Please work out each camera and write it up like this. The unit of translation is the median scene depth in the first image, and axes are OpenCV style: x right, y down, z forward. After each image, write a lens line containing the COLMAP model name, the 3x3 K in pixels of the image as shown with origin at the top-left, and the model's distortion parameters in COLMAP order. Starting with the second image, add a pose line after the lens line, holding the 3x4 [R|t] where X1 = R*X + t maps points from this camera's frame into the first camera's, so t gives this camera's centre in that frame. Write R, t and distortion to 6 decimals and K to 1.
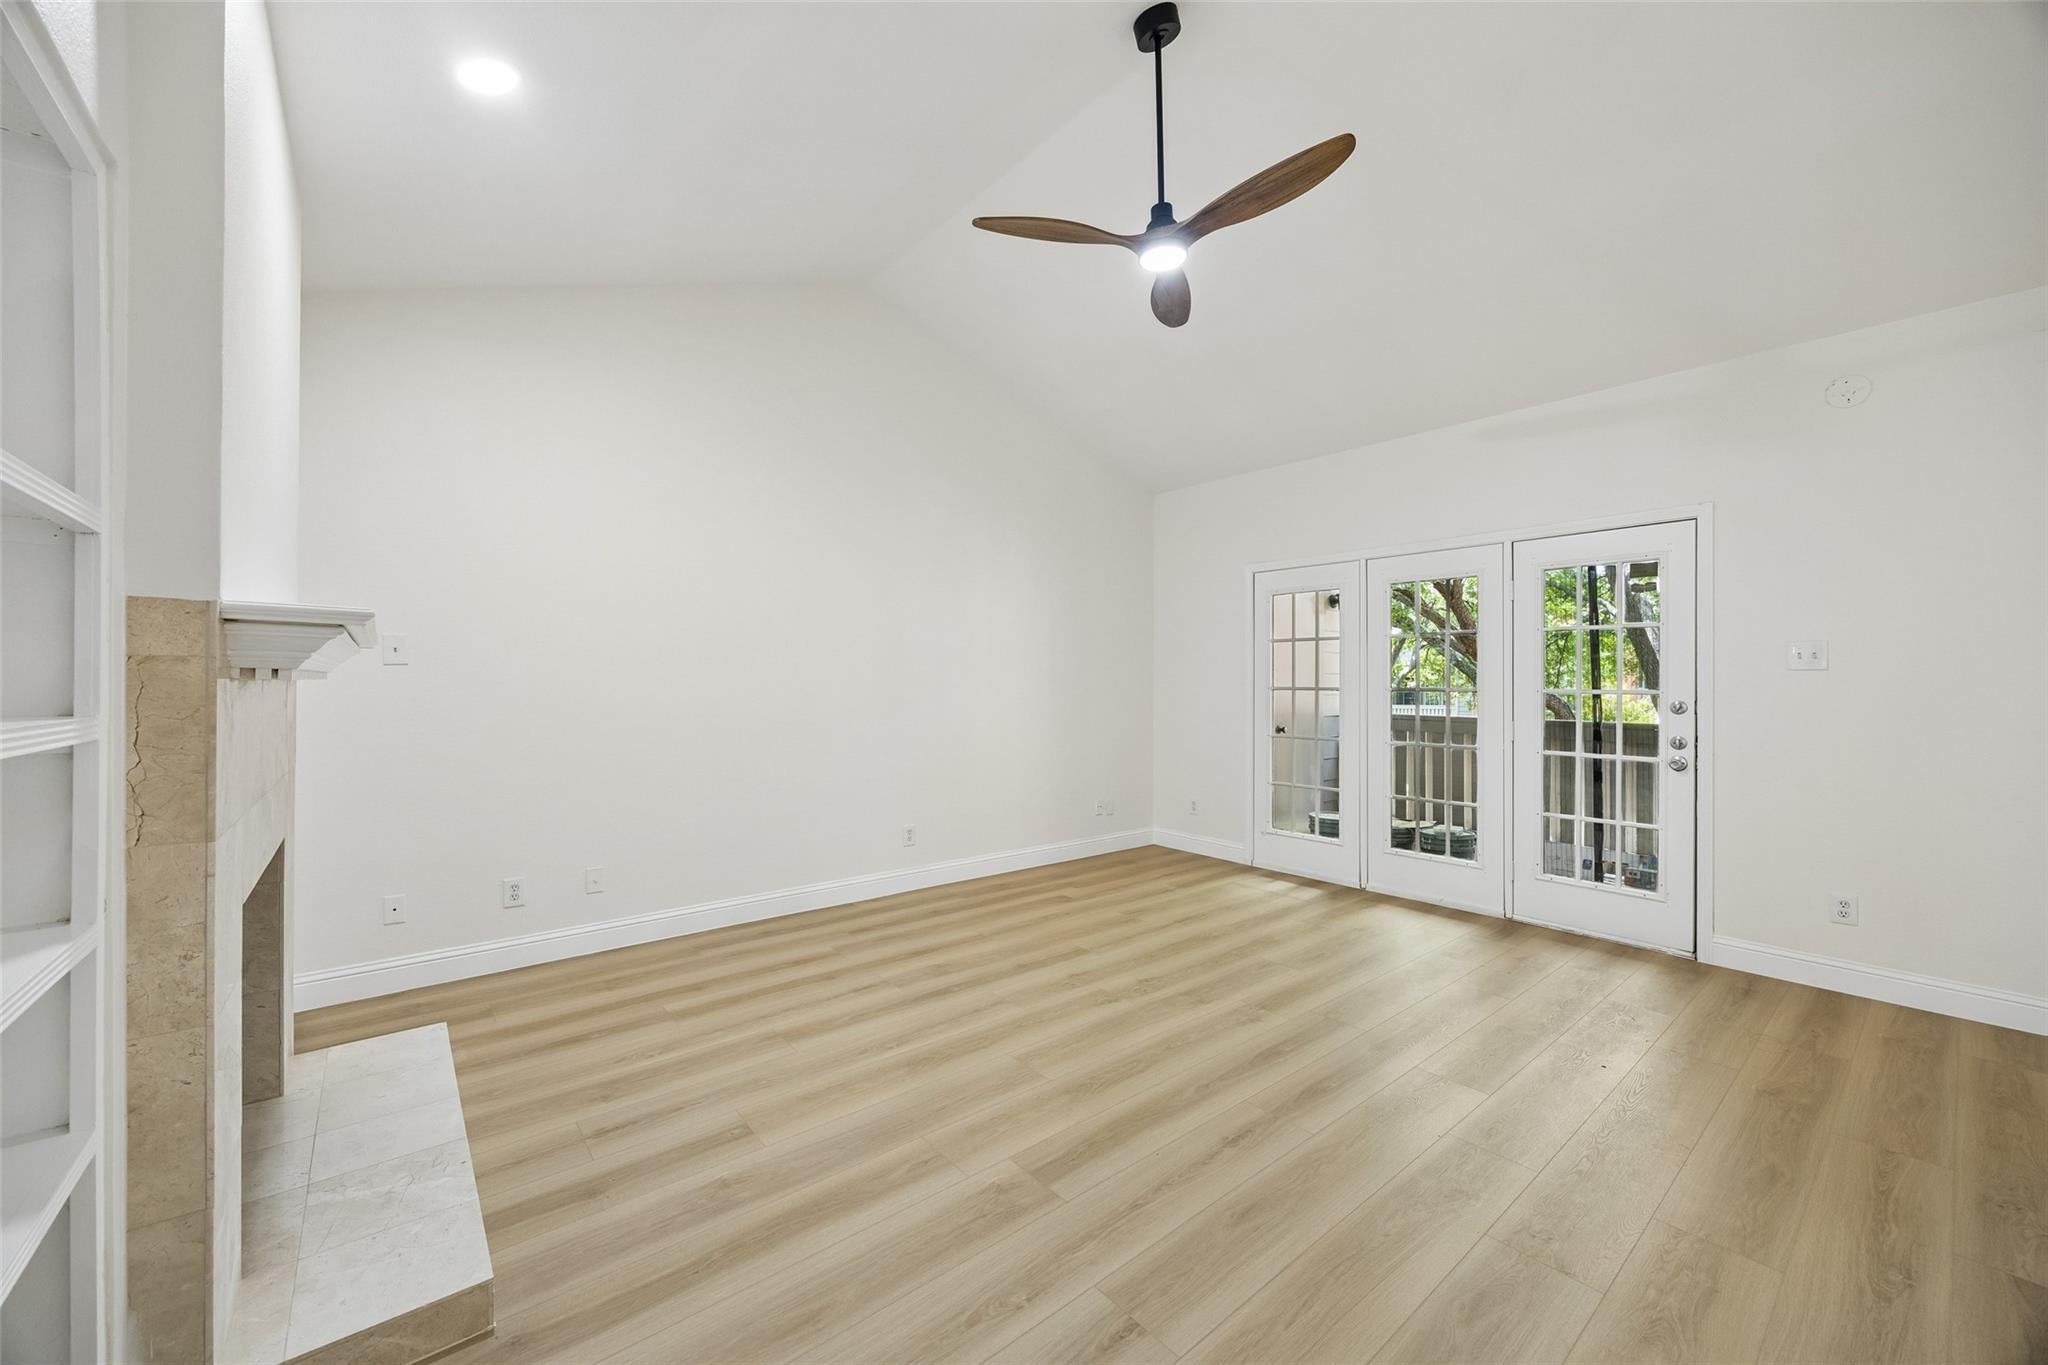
lens RADIAL K [[782.8, 0, 1030.9], [0, 782.8, 684.5], [0, 0, 1]] dist [-0.001424, 0.000529]
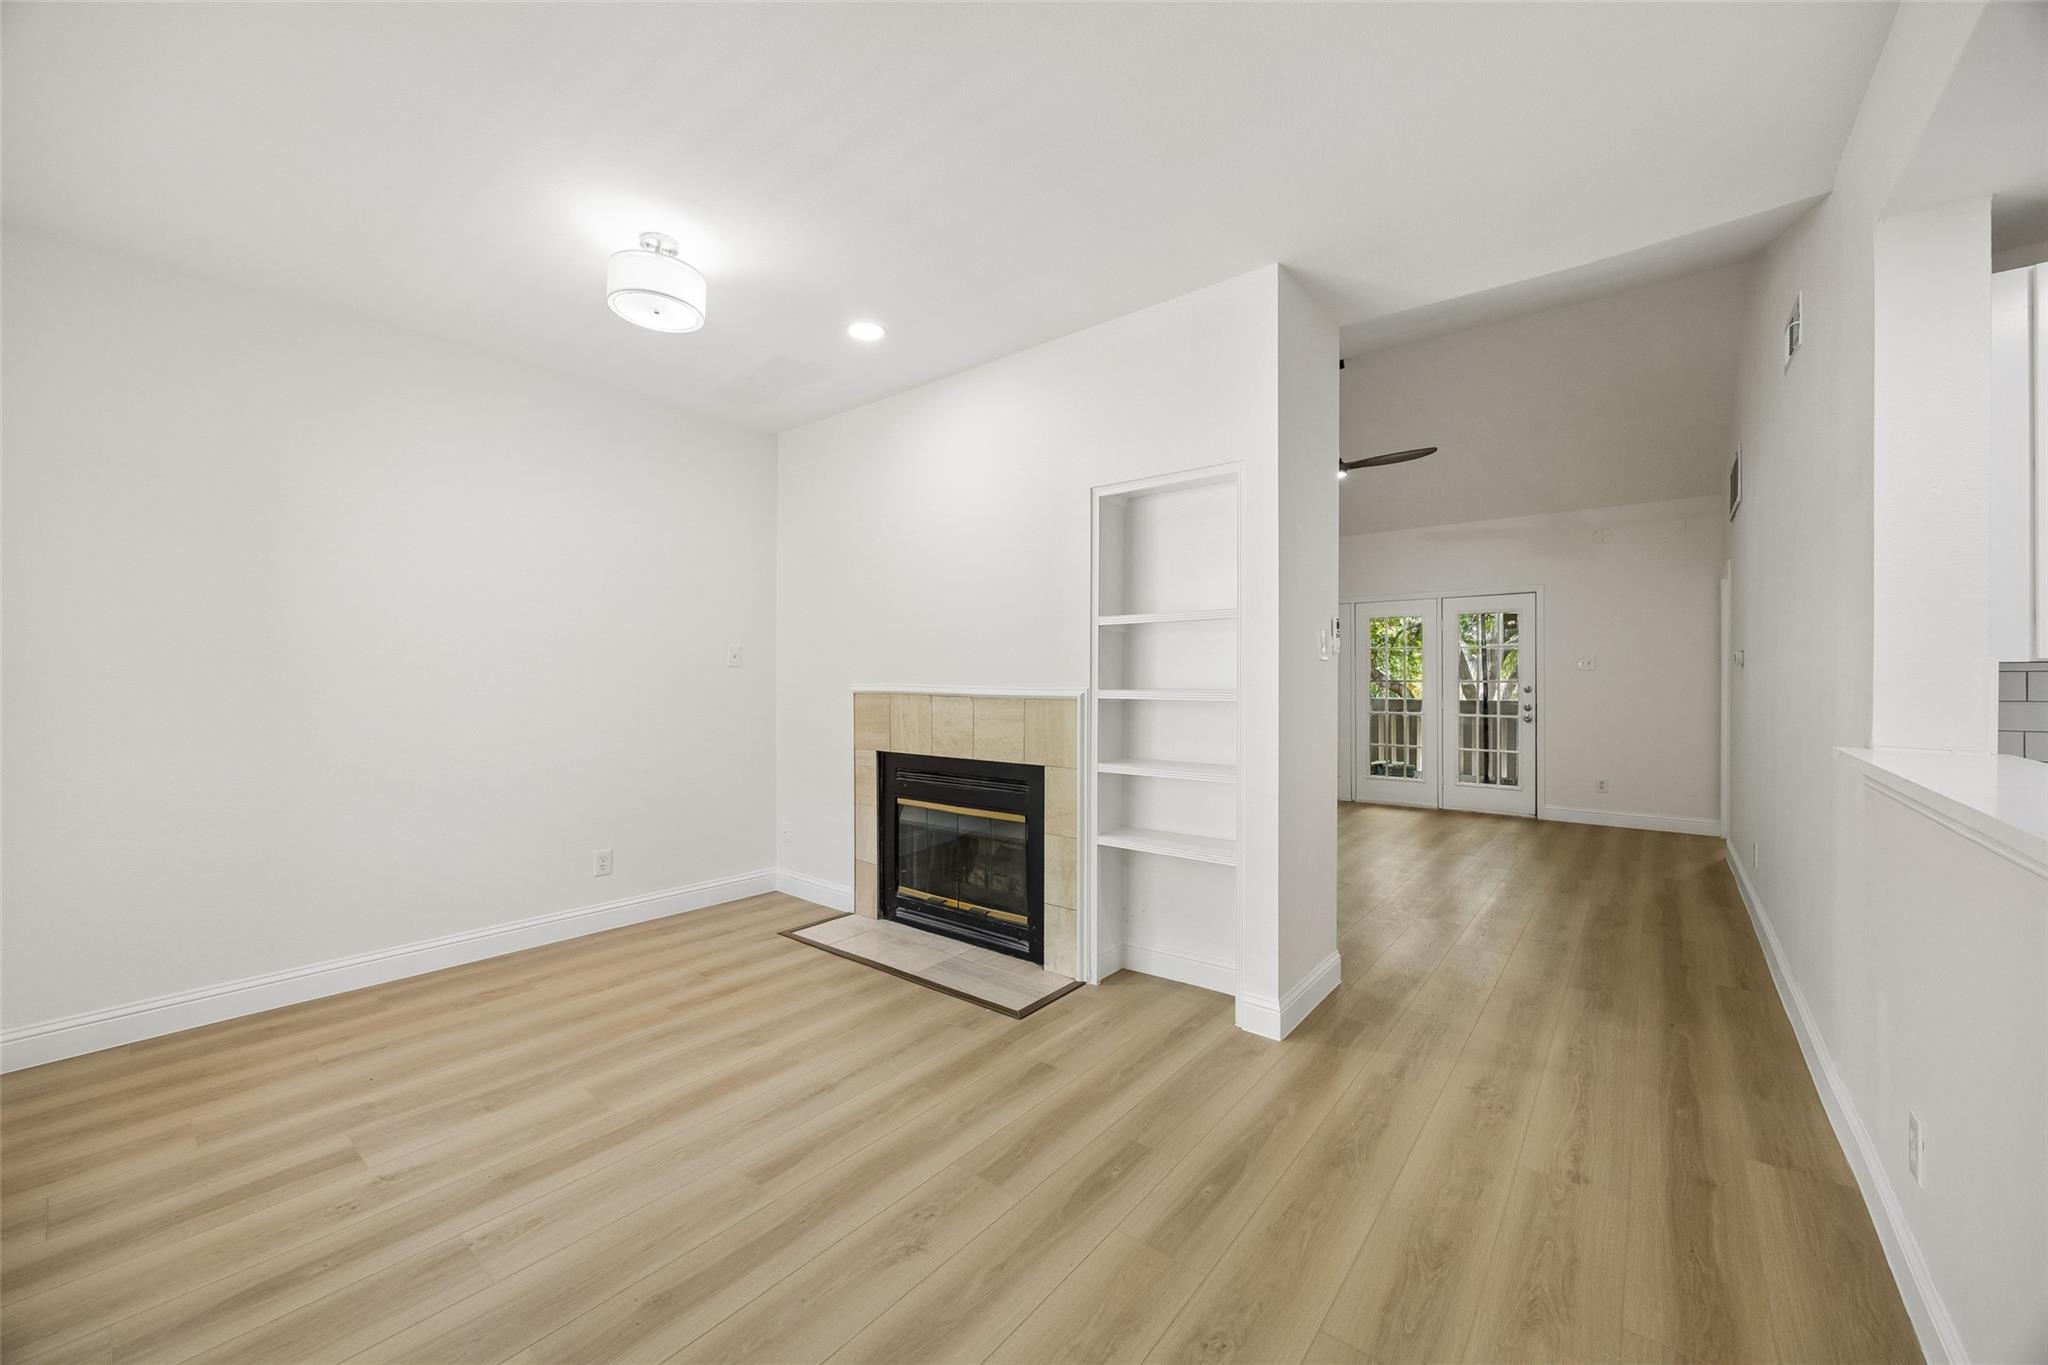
lens RADIAL K [[782.8, 0, 1015.8], [0, 782.8, 684.8], [0, 0, 1]] dist [-0.001424, 0.000529]
pose [[0.980834, -0.009889, 0.194594, -0.741568], [0.007894, 0.999908, 0.011027, -0.012794], [-0.194685, -0.009279, 0.980822, -0.611040]]
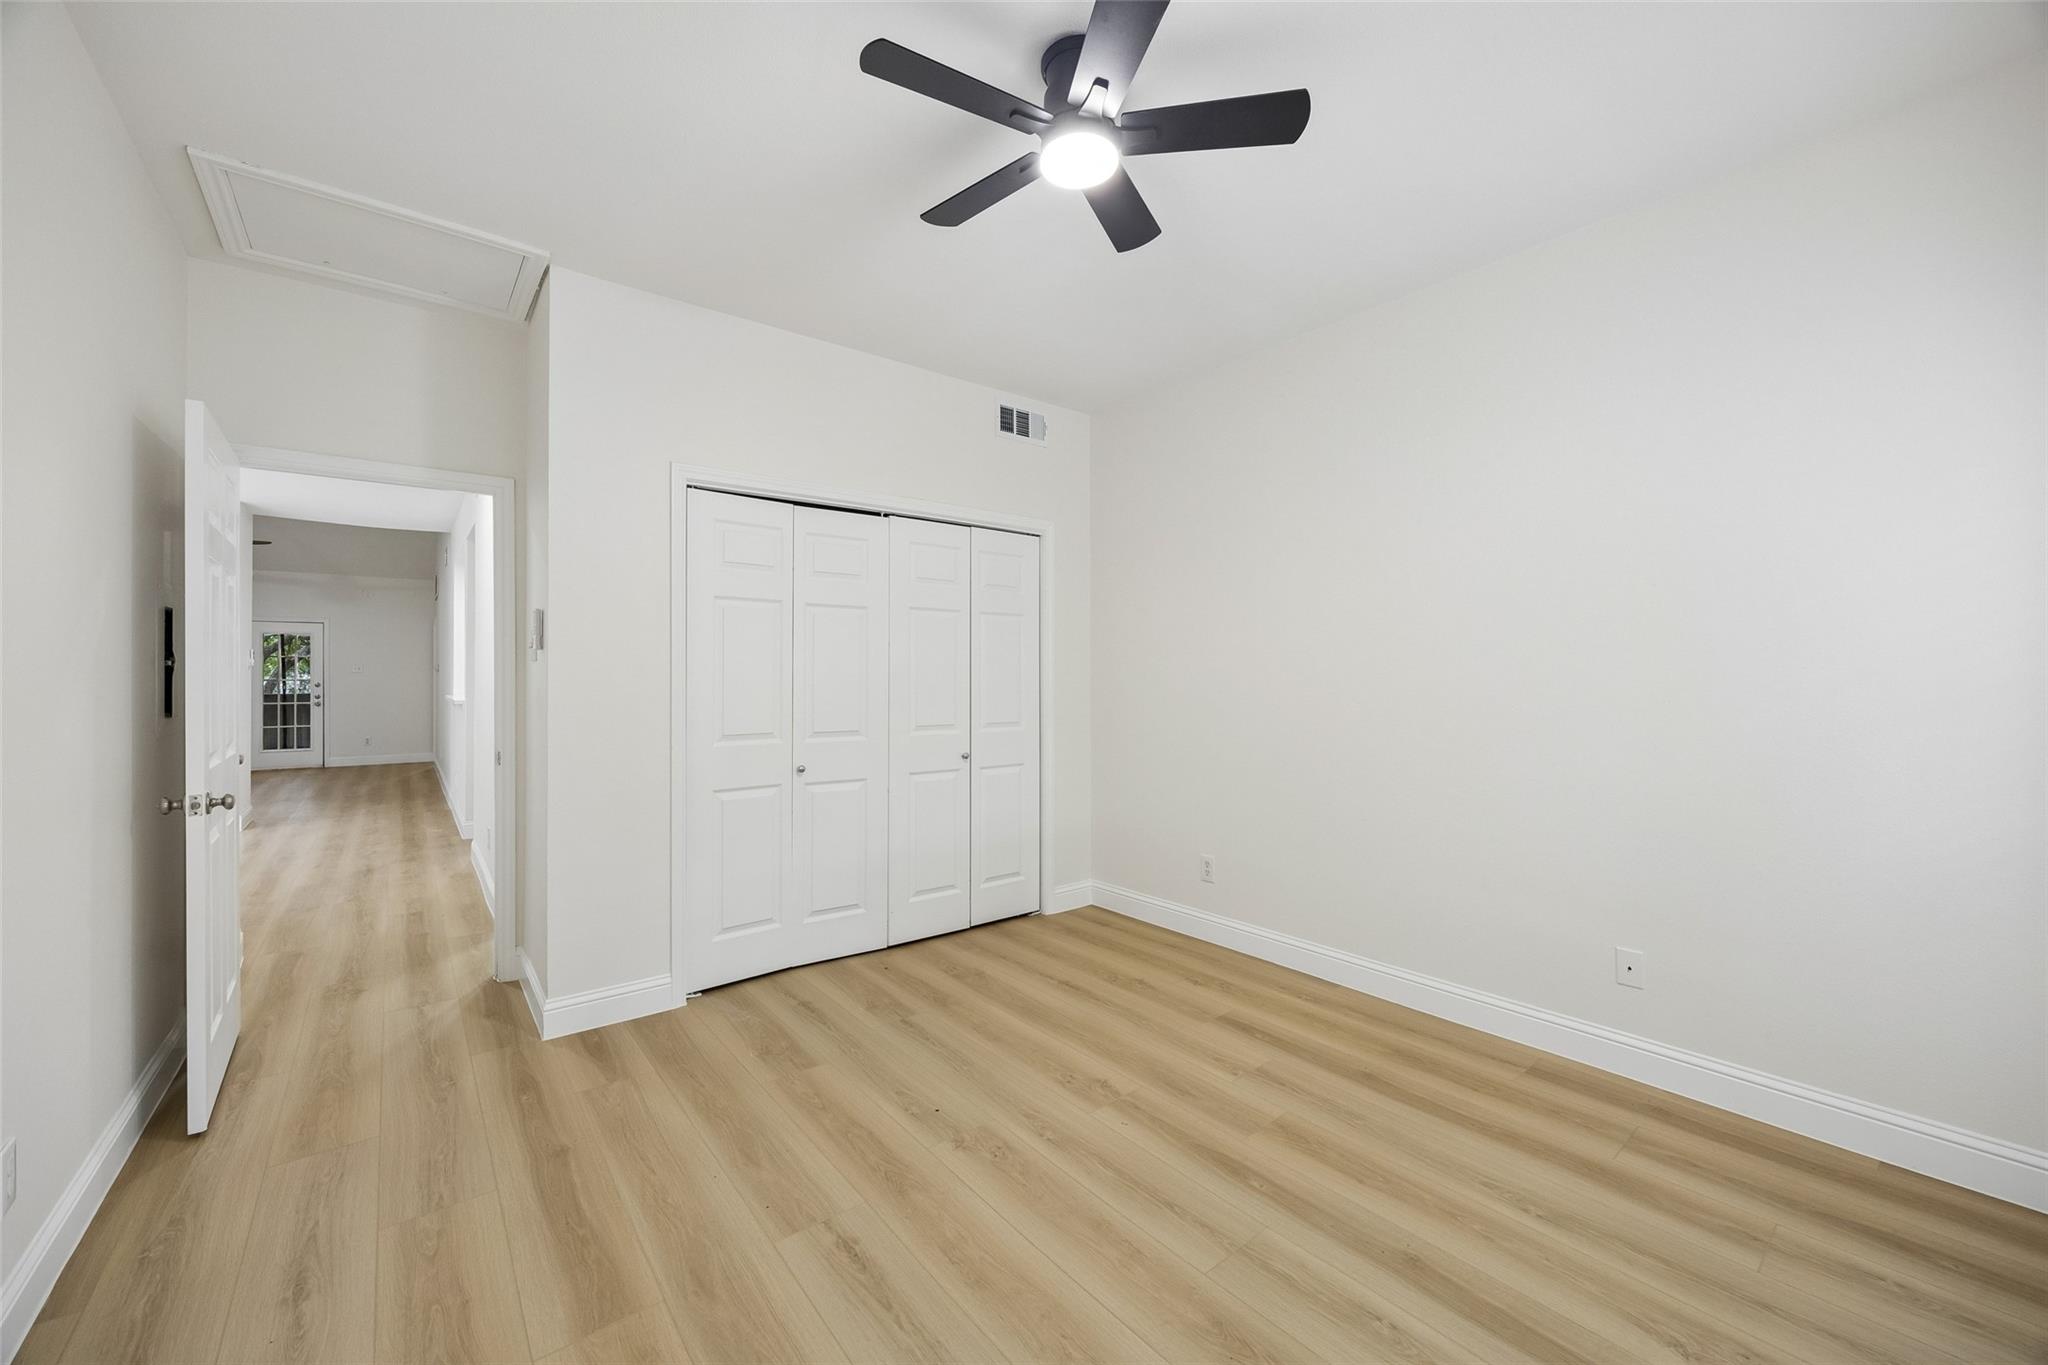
lens RADIAL K [[782.8, 0, 1013.9], [0, 782.8, 674.6], [0, 0, 1]] dist [-0.001424, 0.000529]
pose [[0.021685, -0.003829, 0.999758, -1.993494], [0.001919, 0.999991, 0.003788, -0.016335], [-0.999763, 0.001836, 0.021692, -1.638291]]
